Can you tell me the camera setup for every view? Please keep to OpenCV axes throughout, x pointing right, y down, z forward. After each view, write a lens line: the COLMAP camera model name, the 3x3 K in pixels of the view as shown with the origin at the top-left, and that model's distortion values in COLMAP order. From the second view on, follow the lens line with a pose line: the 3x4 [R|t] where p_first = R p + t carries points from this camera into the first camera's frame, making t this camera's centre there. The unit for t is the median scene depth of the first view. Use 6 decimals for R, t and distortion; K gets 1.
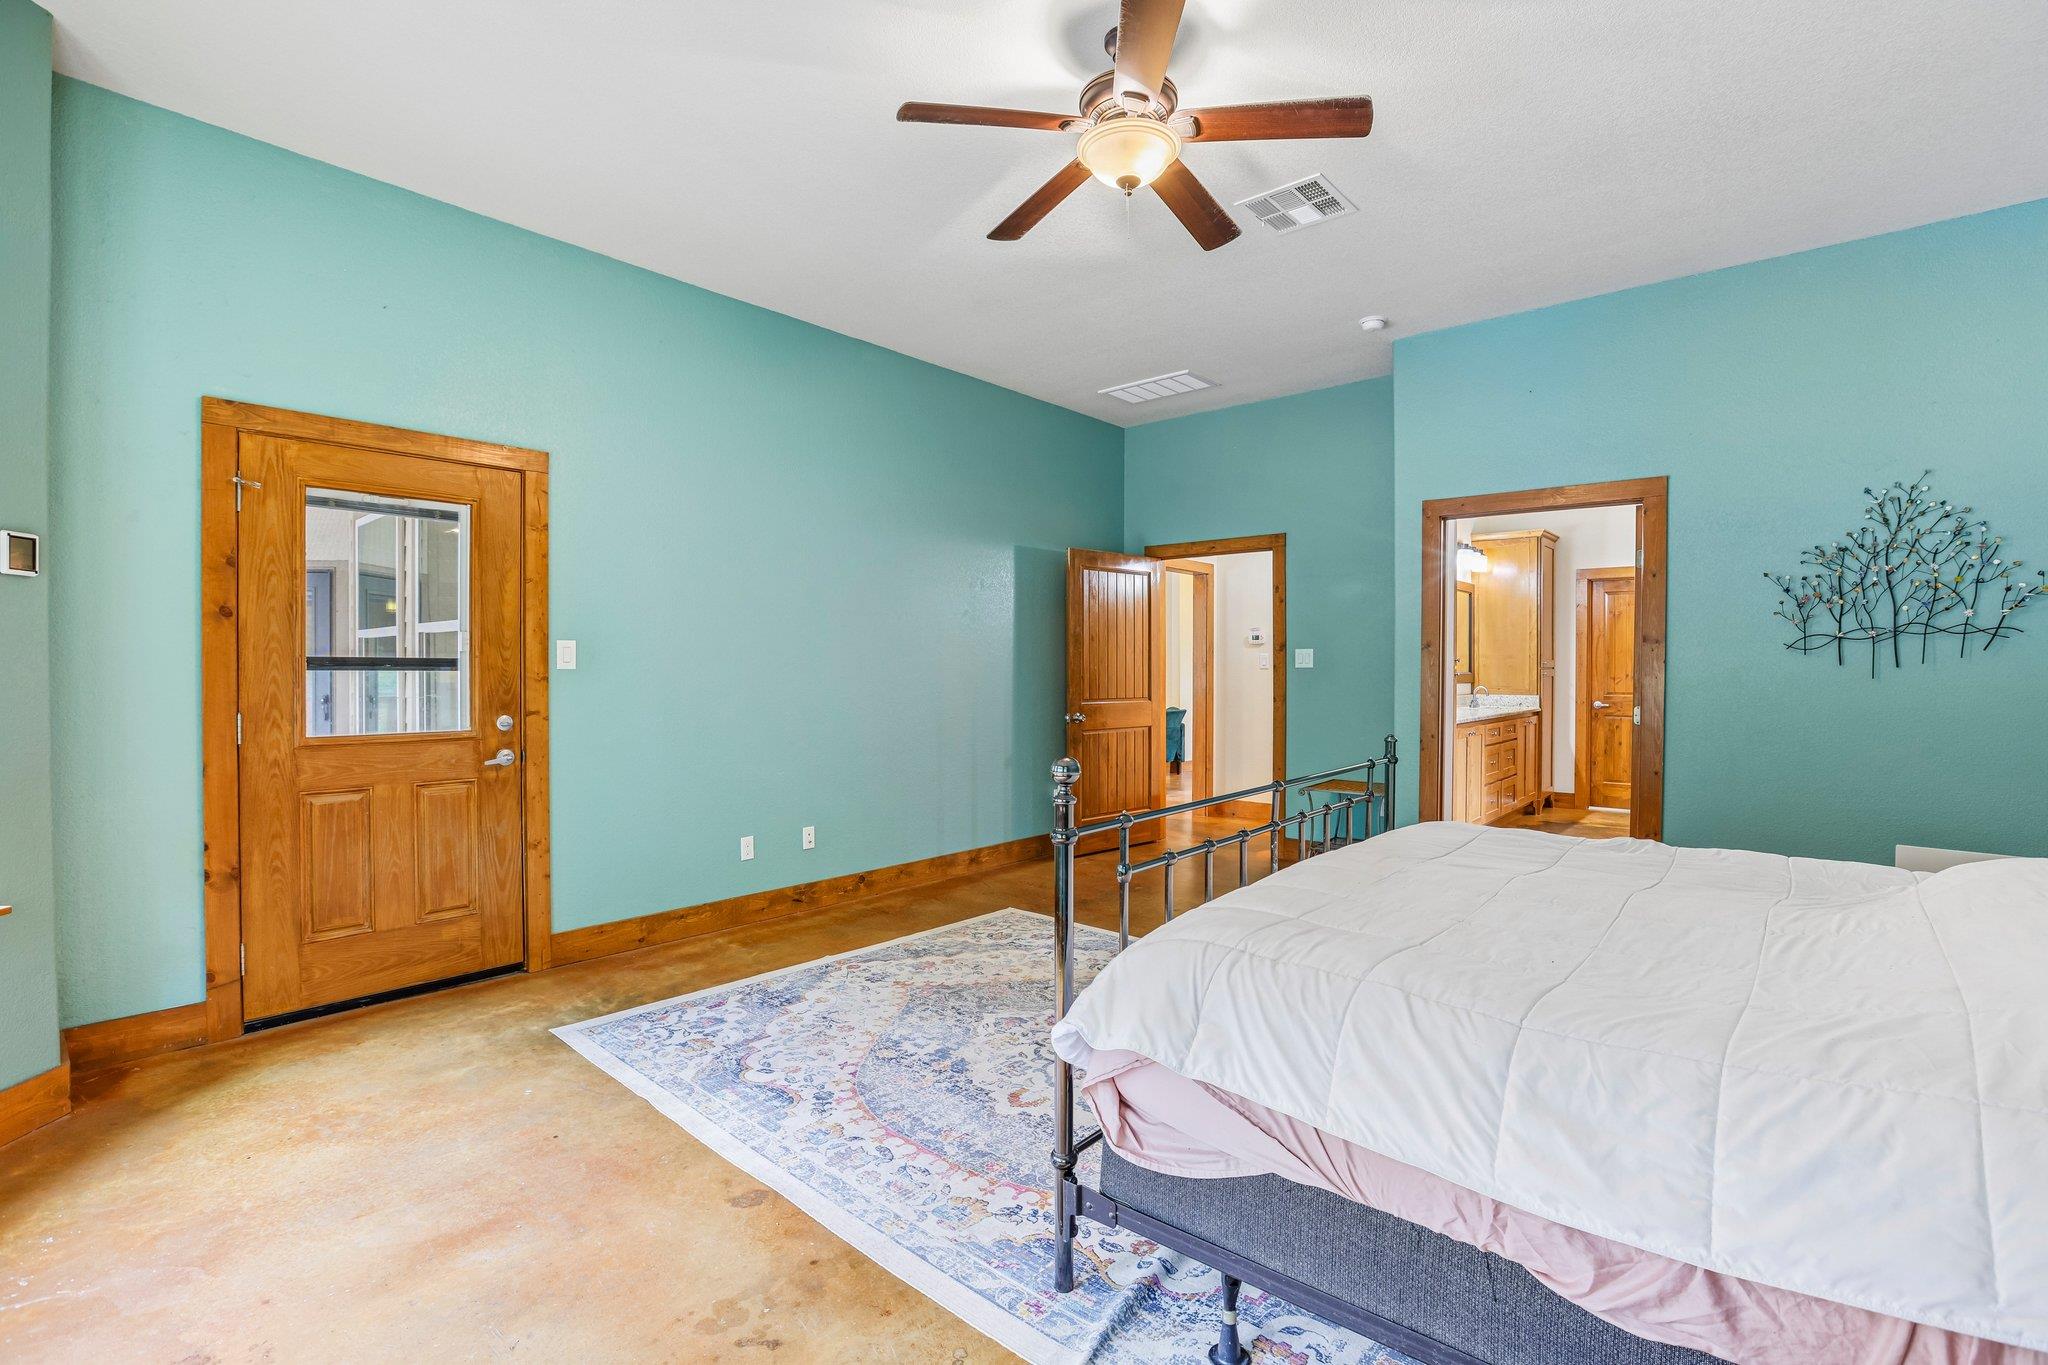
lens RADIAL K [[904.1, 0, 1028.4], [0, 904.1, 678.6], [0, 0, 1]] dist [-0.040612, 0.006093]
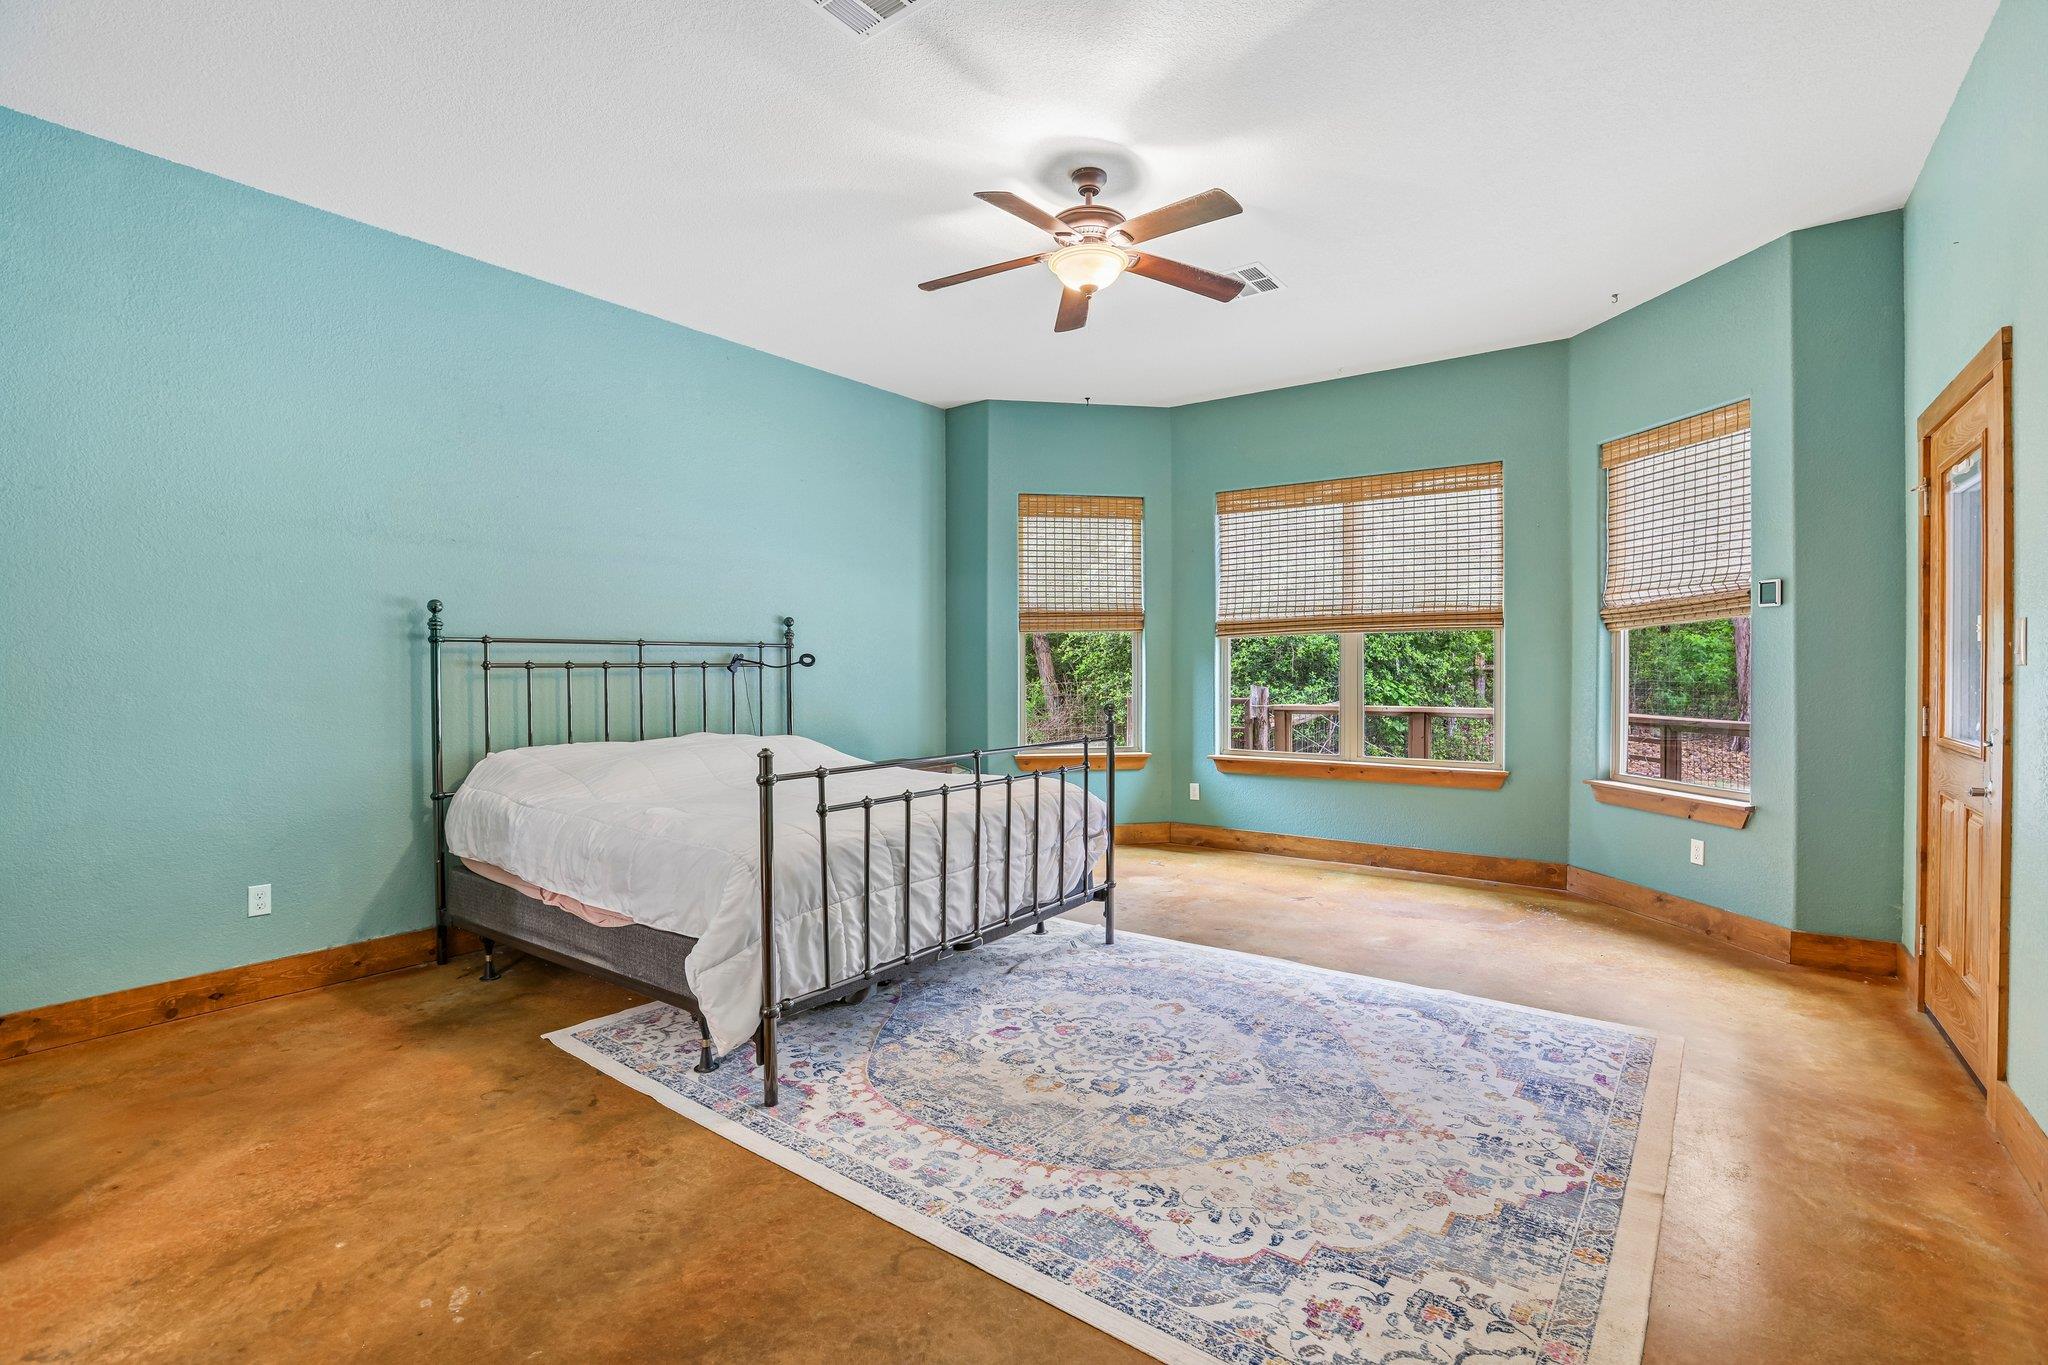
lens RADIAL K [[904.1, 0, 1027.9], [0, 904.1, 675.3], [0, 0, 1]] dist [-0.040612, 0.006093]
pose [[-0.996361, 0.001318, -0.085220, 0.246296], [-0.000569, 0.999755, 0.022119, -0.018734], [0.085229, 0.022087, -0.996117, 1.818517]]
